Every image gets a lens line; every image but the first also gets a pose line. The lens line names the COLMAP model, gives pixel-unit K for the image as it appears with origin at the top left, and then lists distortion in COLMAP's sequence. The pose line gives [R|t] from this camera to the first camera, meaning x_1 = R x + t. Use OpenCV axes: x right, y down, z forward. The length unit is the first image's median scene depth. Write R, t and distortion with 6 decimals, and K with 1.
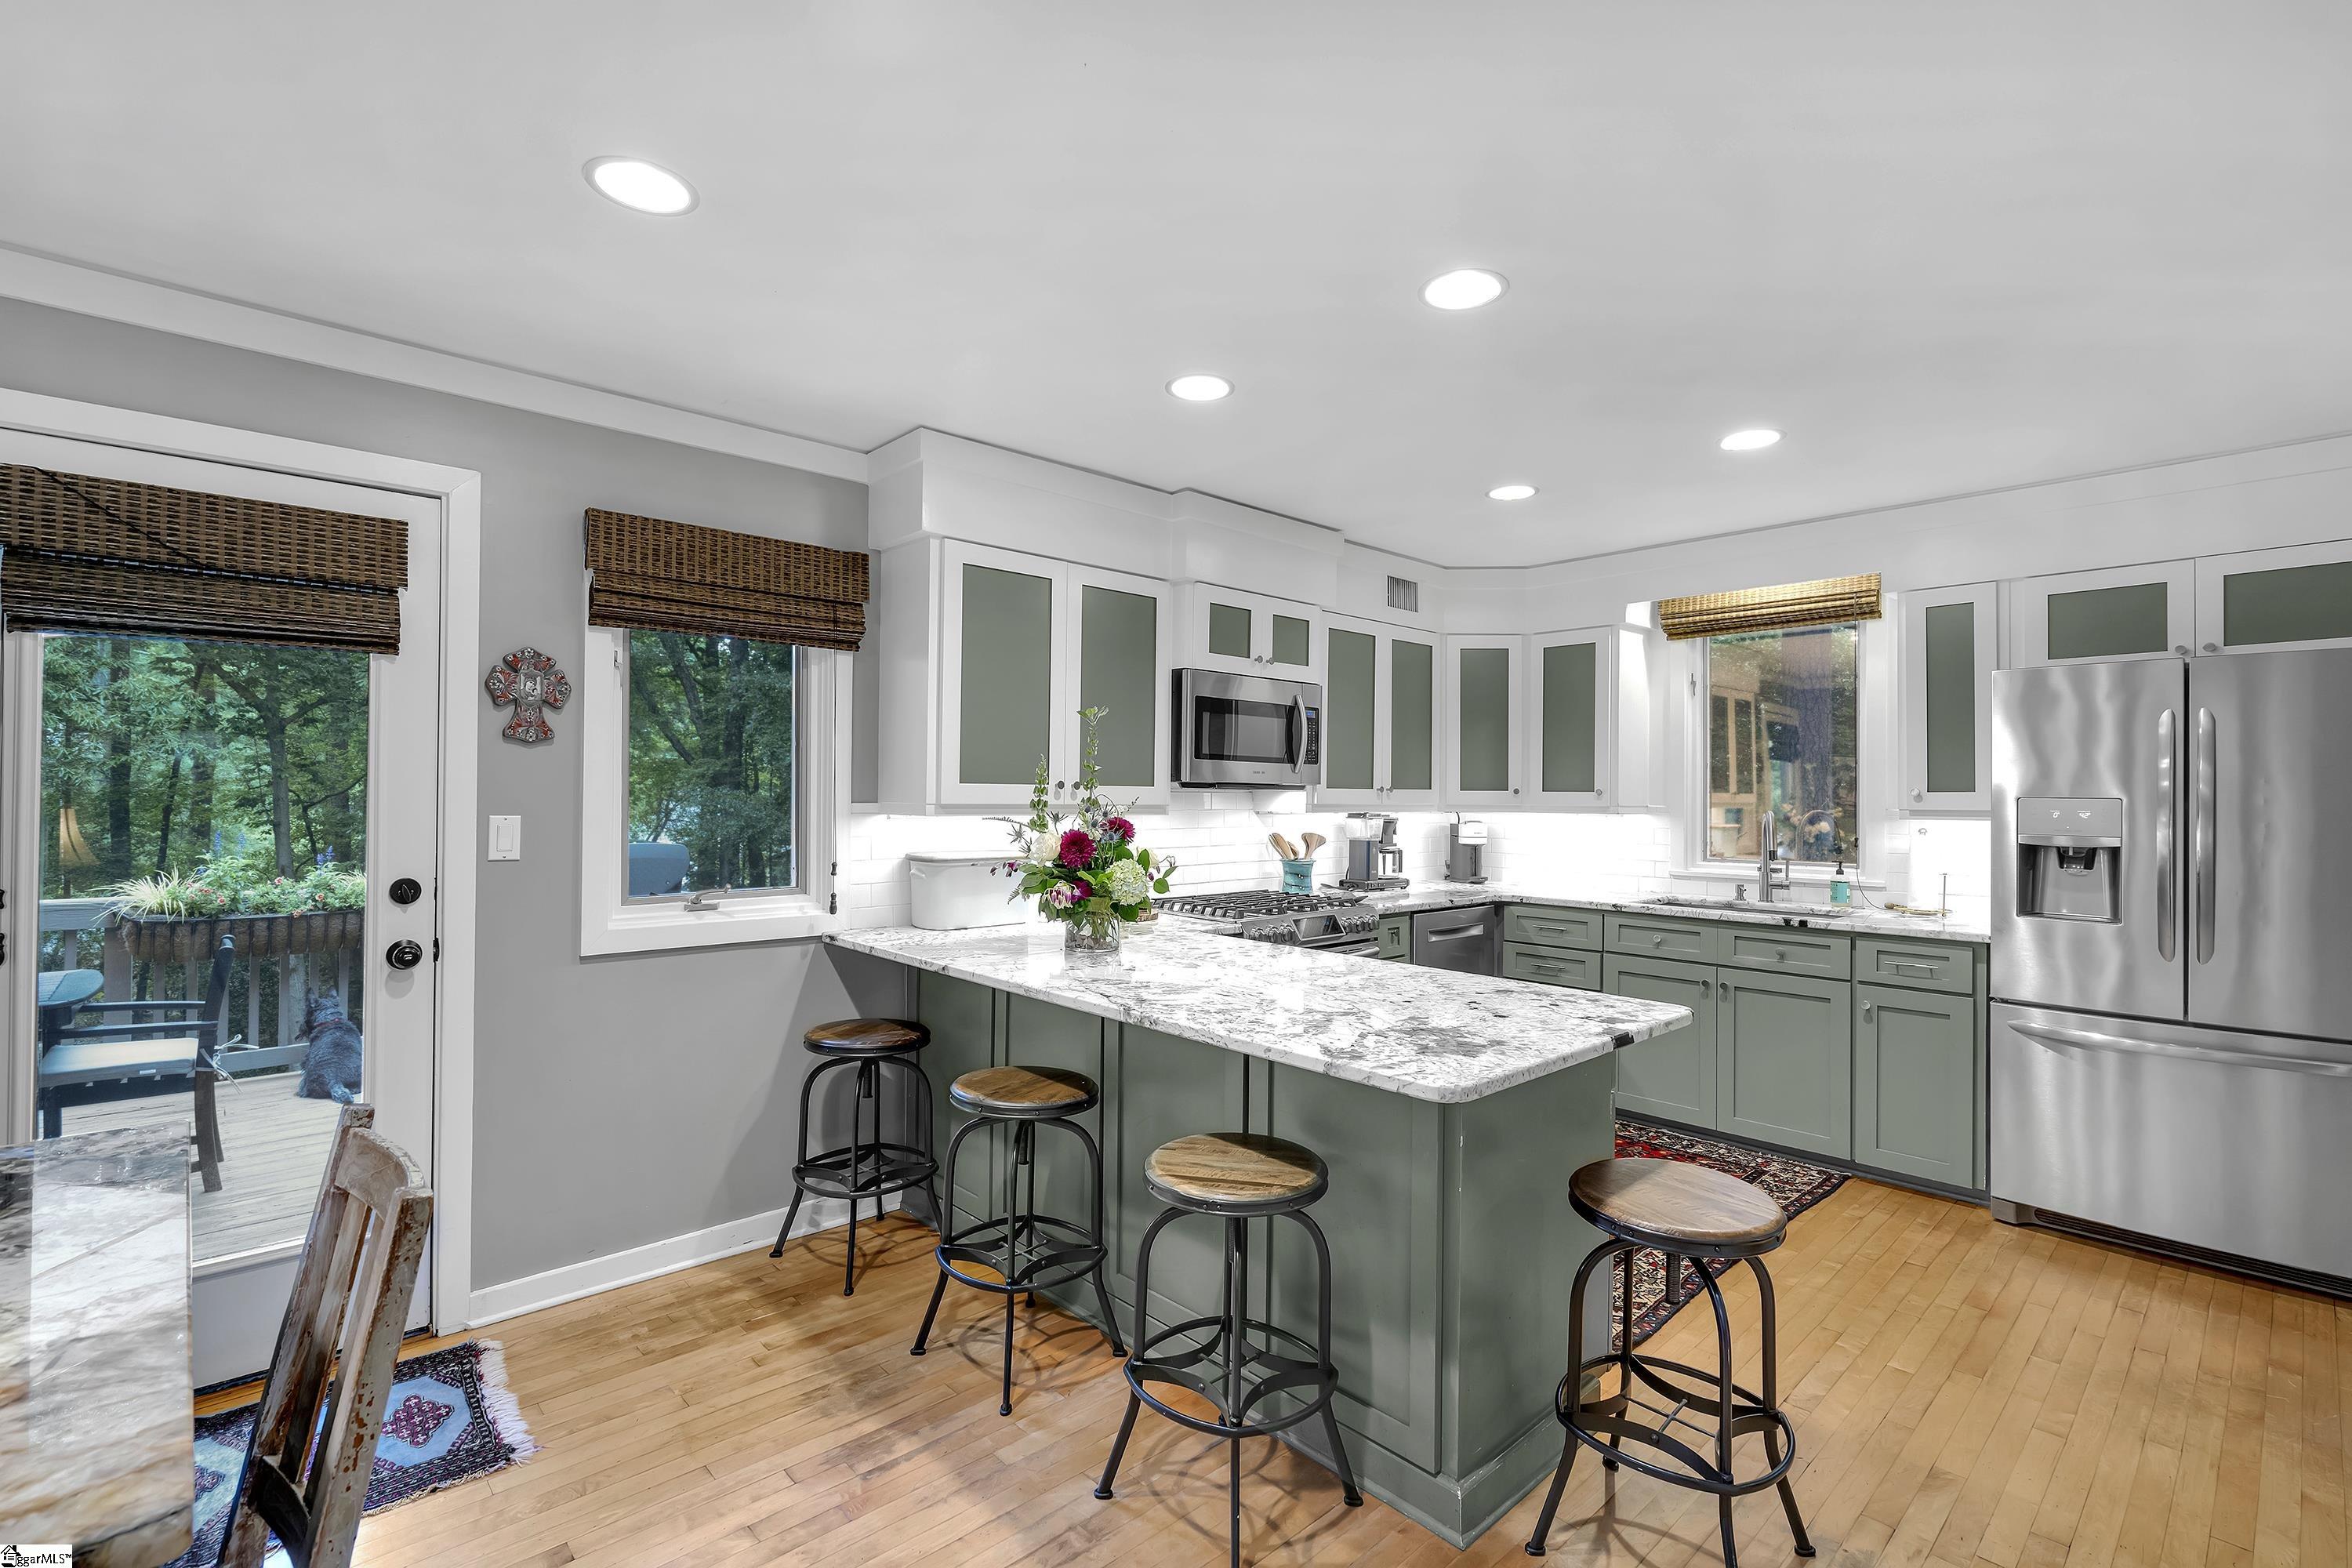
lens RADIAL K [[1039.5, 0, 1176.0], [0, 1039.5, 784.0], [0, 0, 1]] dist [-0.000767, -0.000057]
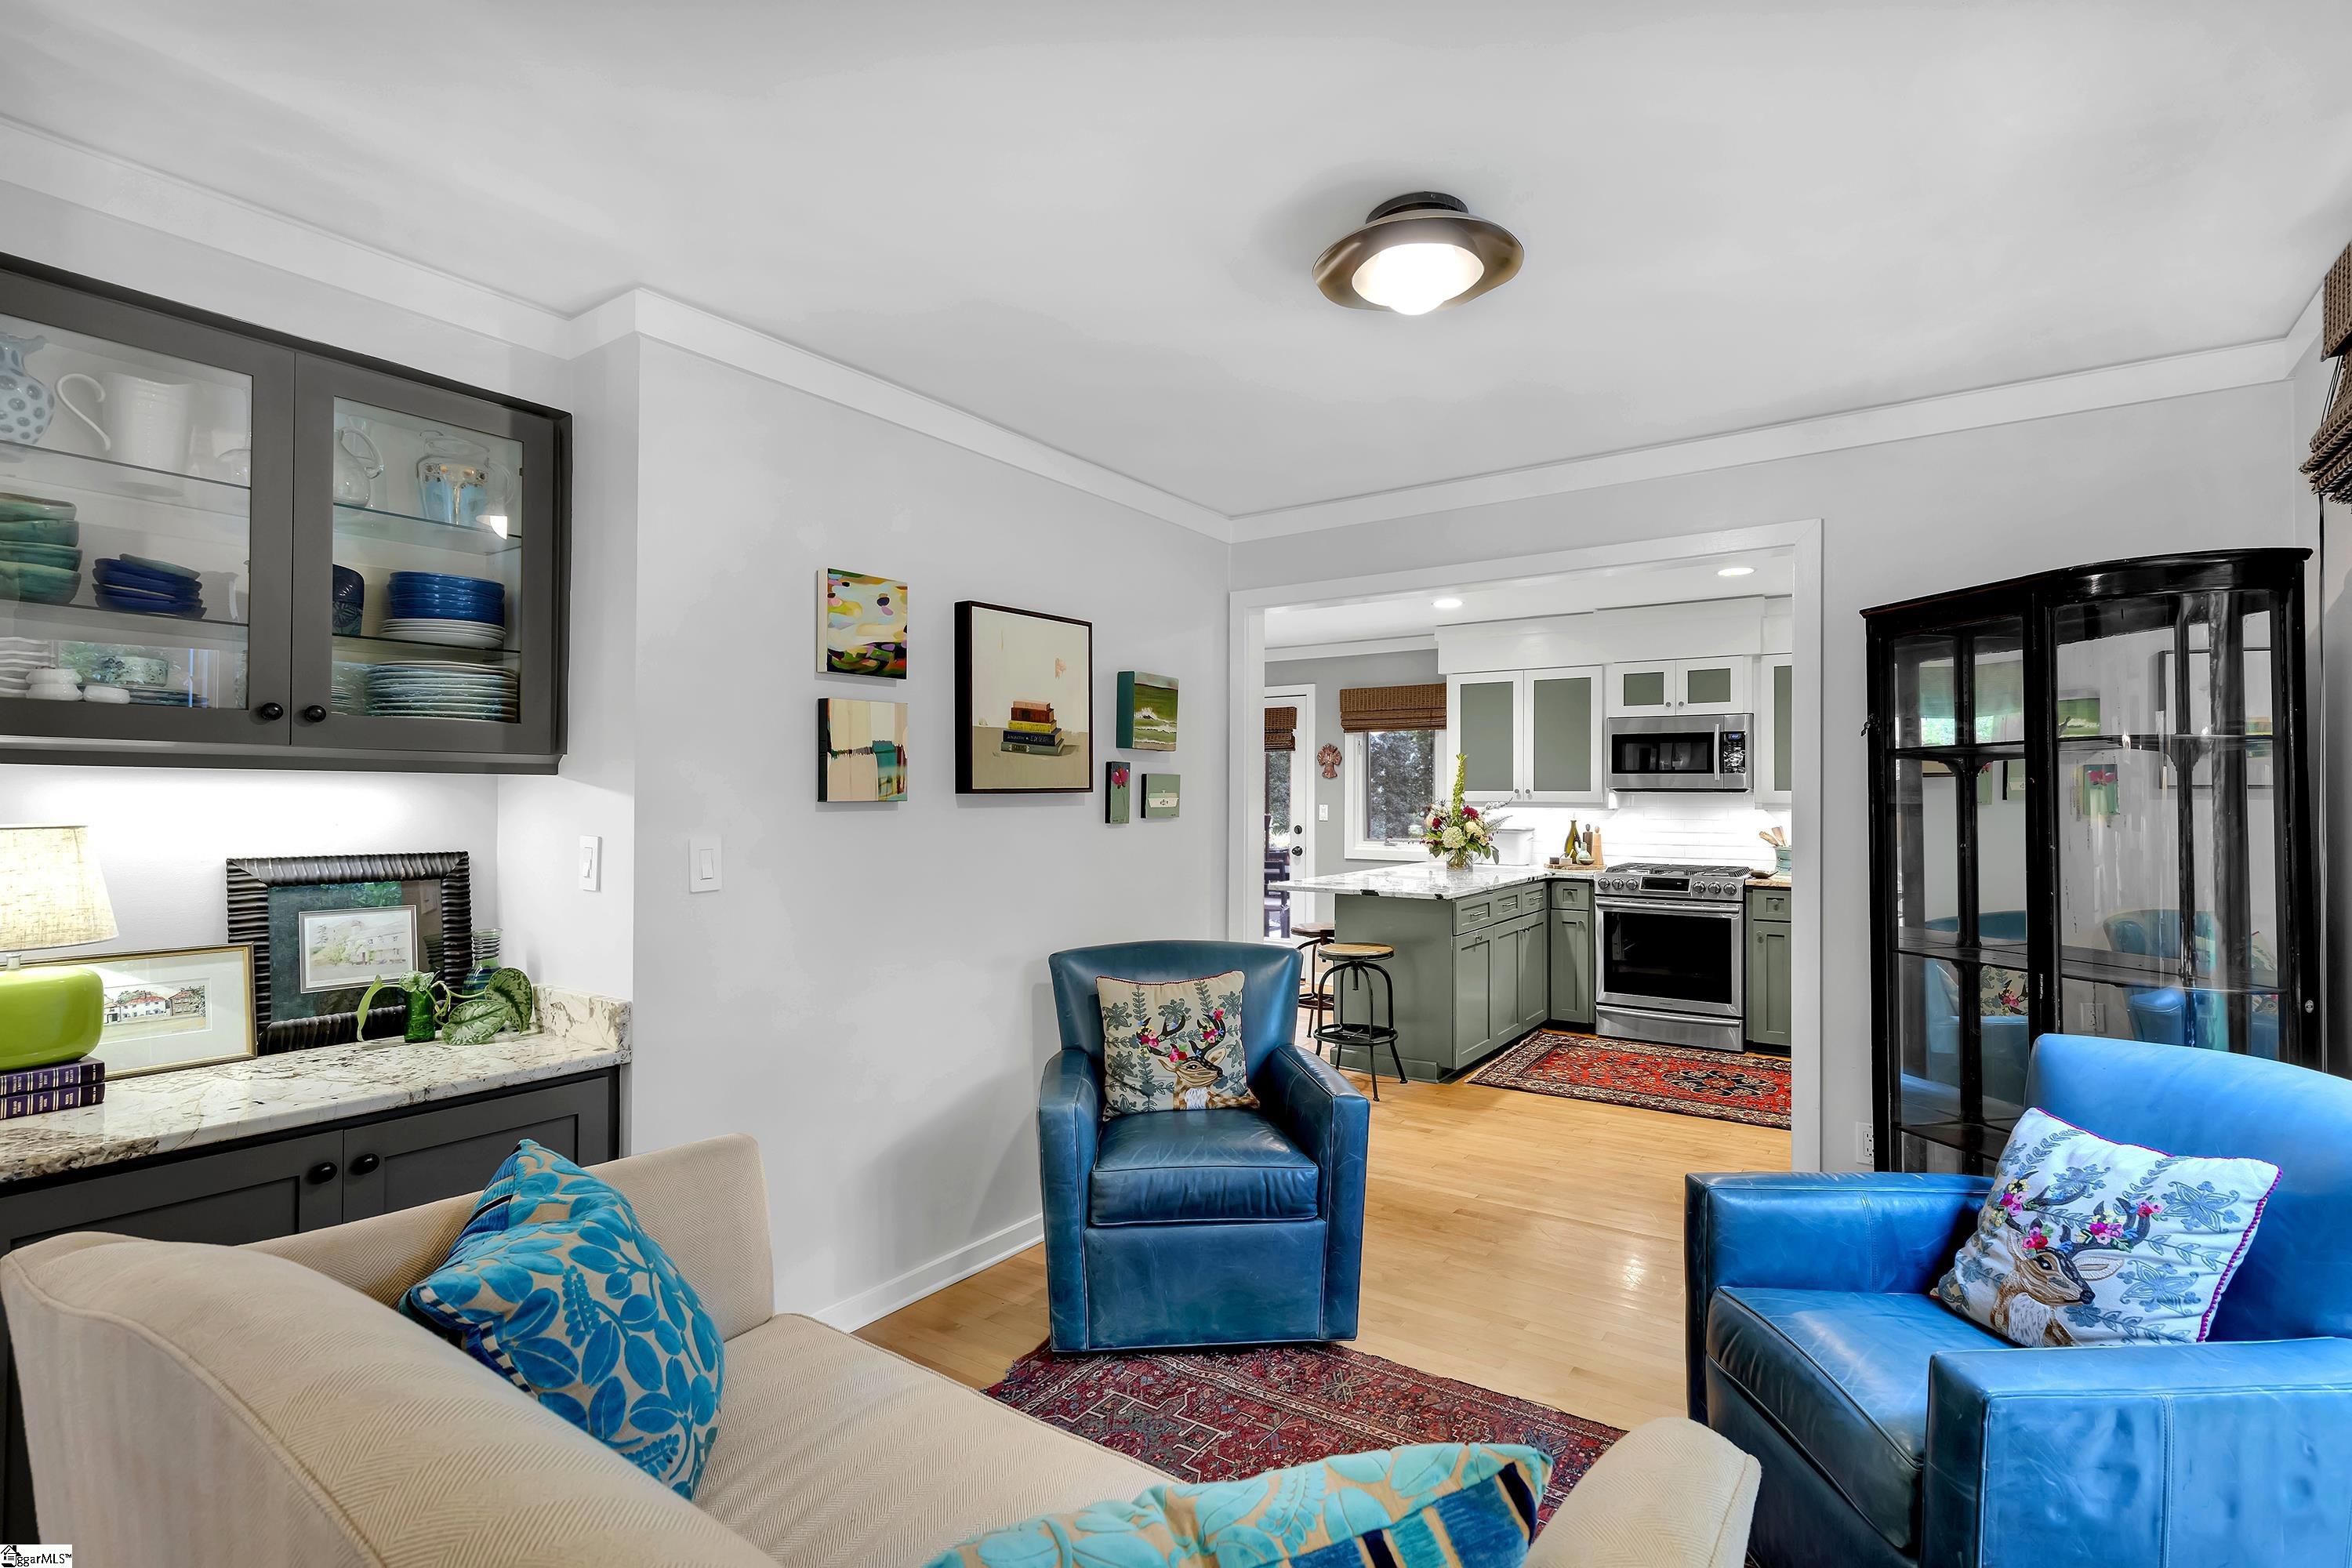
lens RADIAL K [[1039.5, 0, 1176.0], [0, 1039.5, 784.0], [0, 0, 1]] dist [-0.000767, -0.000057]
pose [[0.251120, -0.019092, -0.967768, 1.790965], [0.009060, 0.999808, -0.017373, 0.017926], [0.967914, -0.004406, 0.251245, -0.074893]]
